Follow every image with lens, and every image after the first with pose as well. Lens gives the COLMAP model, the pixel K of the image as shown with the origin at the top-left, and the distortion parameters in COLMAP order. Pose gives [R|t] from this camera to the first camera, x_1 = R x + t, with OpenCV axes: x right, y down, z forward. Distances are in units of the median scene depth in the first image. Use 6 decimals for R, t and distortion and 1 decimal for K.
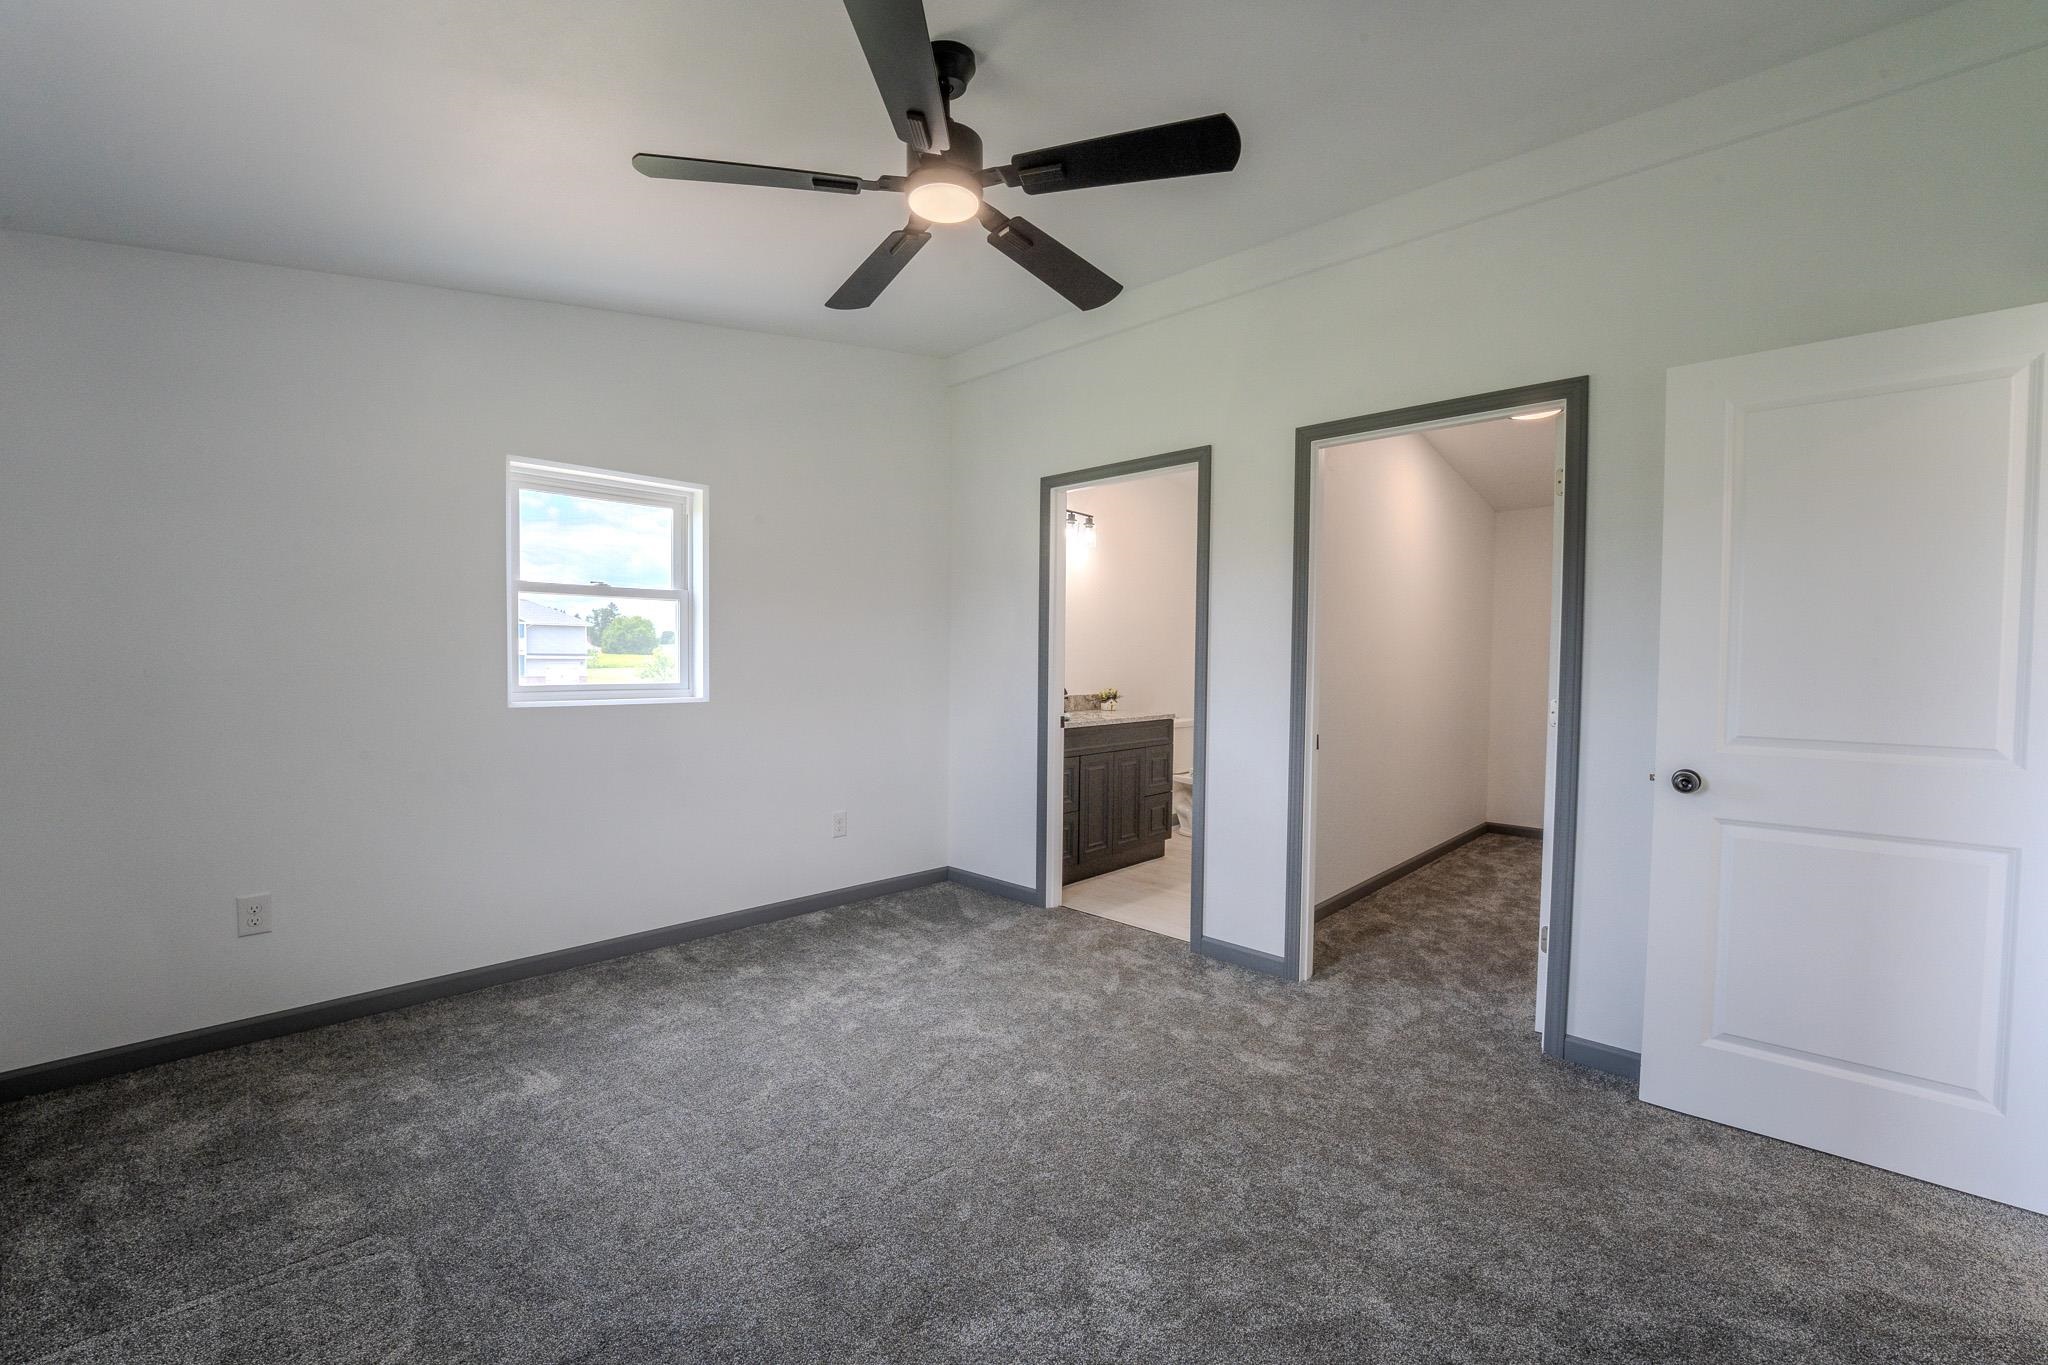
lens RADIAL K [[836.7, 0, 1020.5], [0, 836.7, 686.5], [0, 0, 1]] dist [-0.000195, -0.000024]
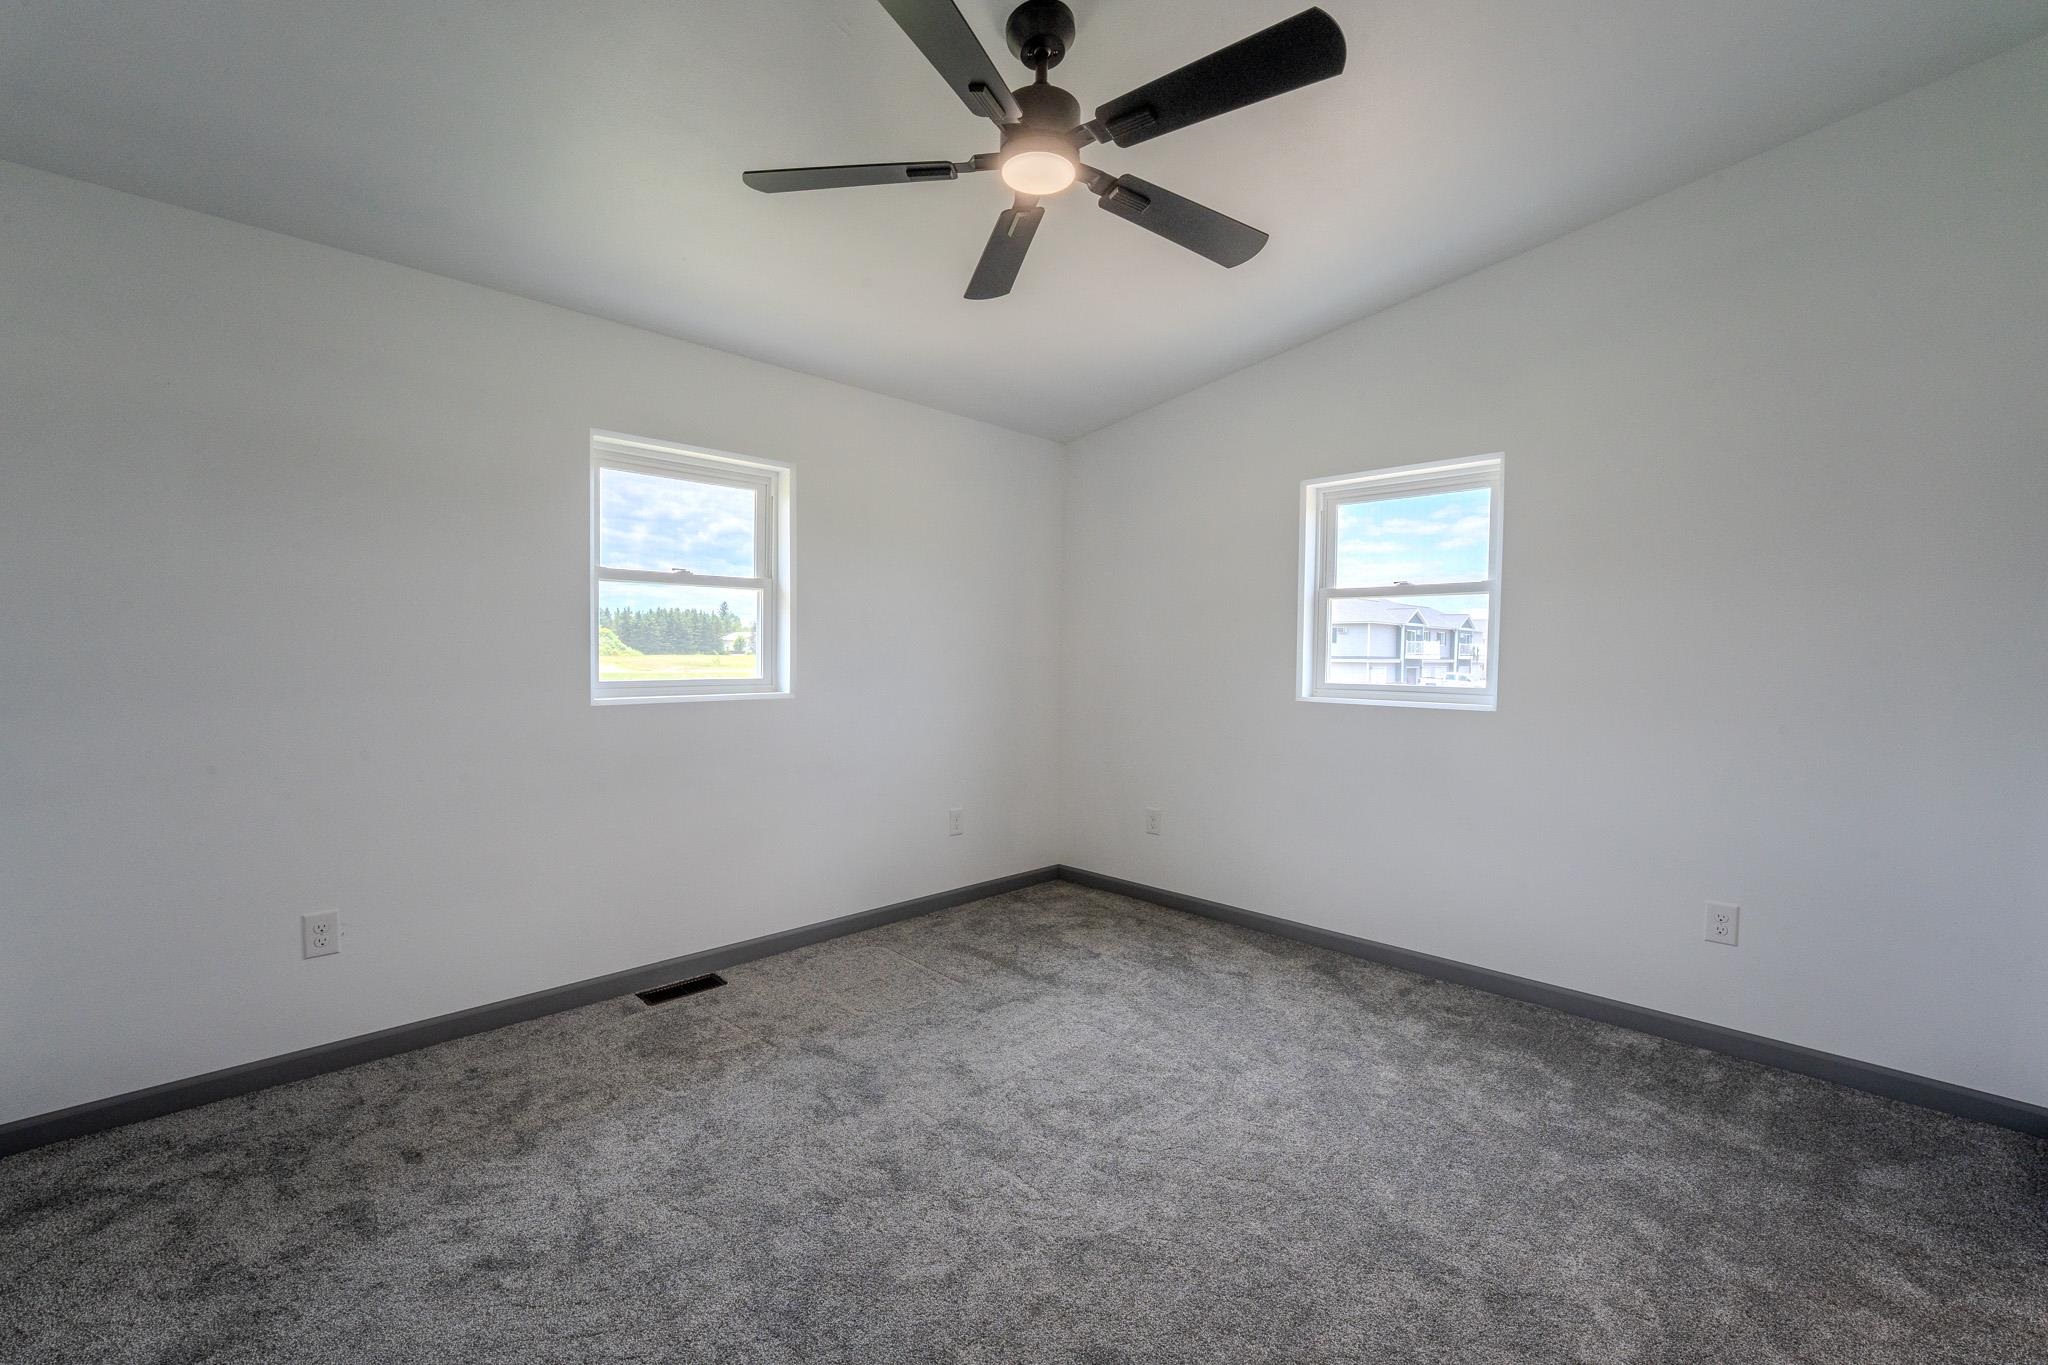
lens RADIAL K [[836.7, 0, 1020.5], [0, 836.7, 686.5], [0, 0, 1]] dist [-0.000195, -0.000024]
pose [[-0.005613, 0.023191, -0.999715, 0.587351], [-0.043100, 0.998796, 0.023412, -0.006428], [0.999055, 0.043219, -0.004606, 0.675648]]
